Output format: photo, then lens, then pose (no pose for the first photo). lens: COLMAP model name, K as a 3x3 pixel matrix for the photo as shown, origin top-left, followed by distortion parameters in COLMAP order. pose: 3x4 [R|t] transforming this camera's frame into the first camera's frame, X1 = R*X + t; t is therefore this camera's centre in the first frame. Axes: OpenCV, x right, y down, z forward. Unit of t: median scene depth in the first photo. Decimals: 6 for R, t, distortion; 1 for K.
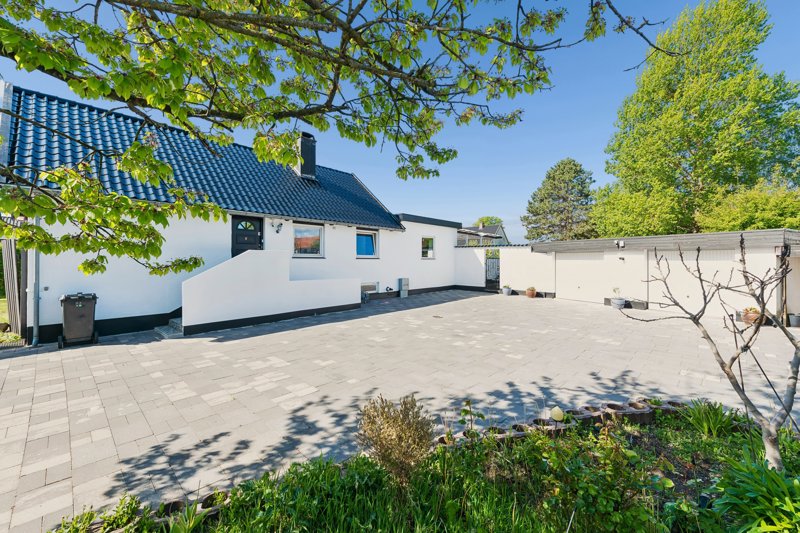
lens RADIAL K [[325.0, 0, 400.4], [0, 325.0, 261.6], [0, 0, 1]] dist [0.001340, -0.000176]
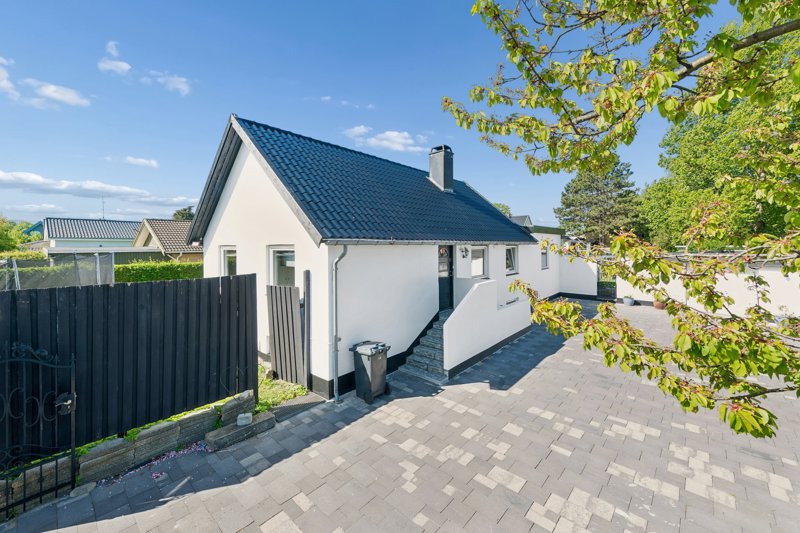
lens RADIAL K [[325.0, 0, 379.0], [0, 325.0, 246.1], [0, 0, 1]] dist [0.001340, -0.000176]
pose [[0.999966, -0.007718, -0.002856, -0.477080], [0.007736, 0.999950, 0.006413, -0.099591], [0.002806, -0.006435, 0.999975, 0.015744]]
